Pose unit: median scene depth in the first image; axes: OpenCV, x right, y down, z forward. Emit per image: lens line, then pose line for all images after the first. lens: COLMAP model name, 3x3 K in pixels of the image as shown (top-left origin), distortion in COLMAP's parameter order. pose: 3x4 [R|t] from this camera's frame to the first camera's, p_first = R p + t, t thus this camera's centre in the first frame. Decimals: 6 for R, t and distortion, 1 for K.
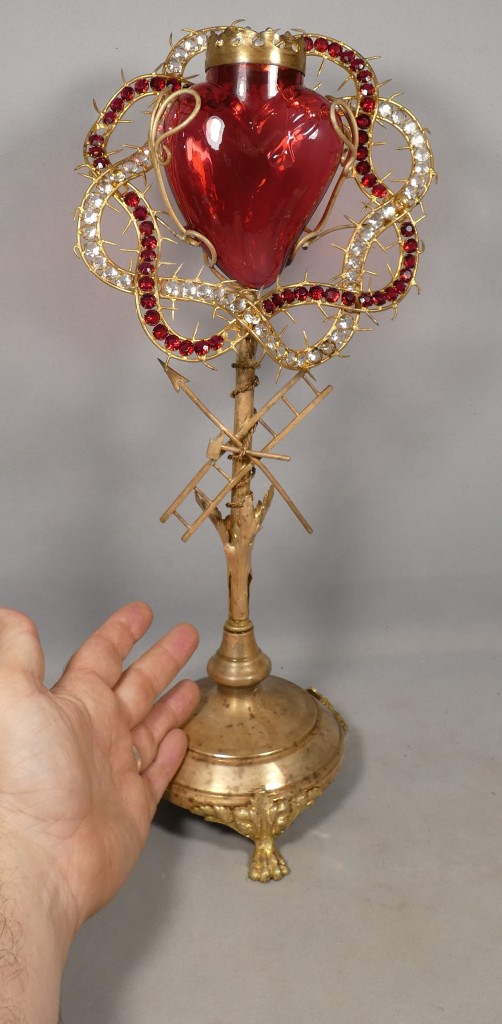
lens RADIAL K [[759.5, 0, 238.7], [0, 759.5, 371.2], [0, 0, 1]] dist [-0.008506, -0.000331]
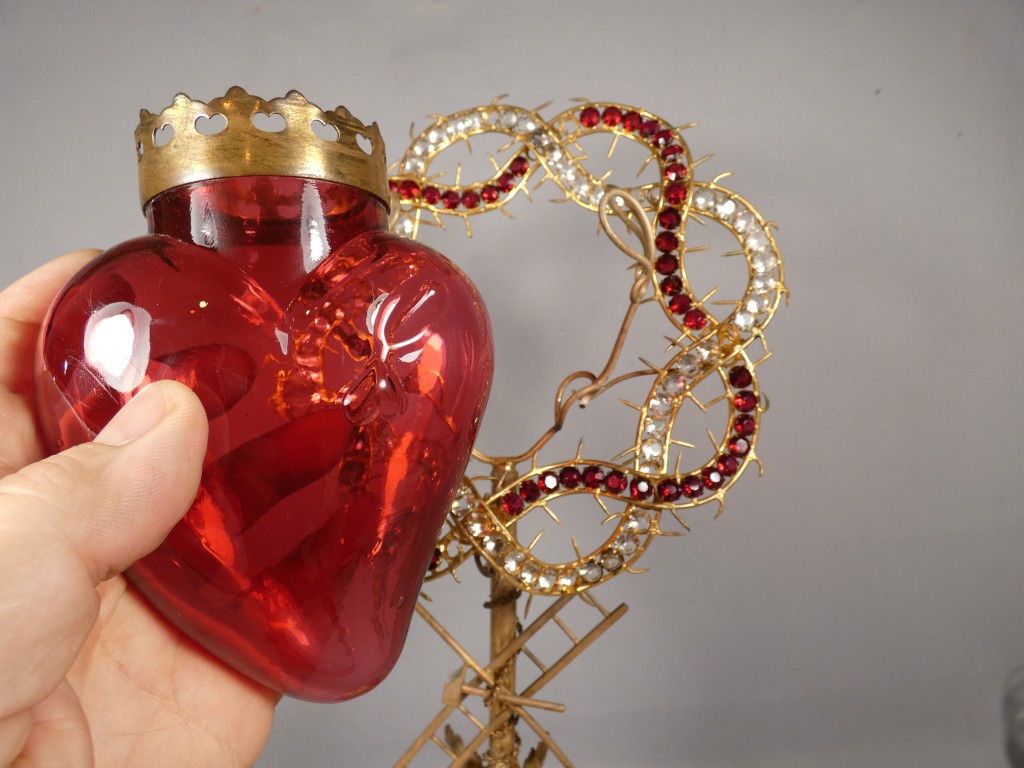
lens RADIAL K [[598.4, 0, 512.0], [0, 598.4, 384.0], [0, 0, 1]] dist [0.007308, -0.002224]
pose [[0.971283, -0.005690, -0.237858, 0.154986], [-0.006119, 0.998786, -0.048878, -0.155172], [0.237847, 0.048930, 0.970069, 0.456382]]
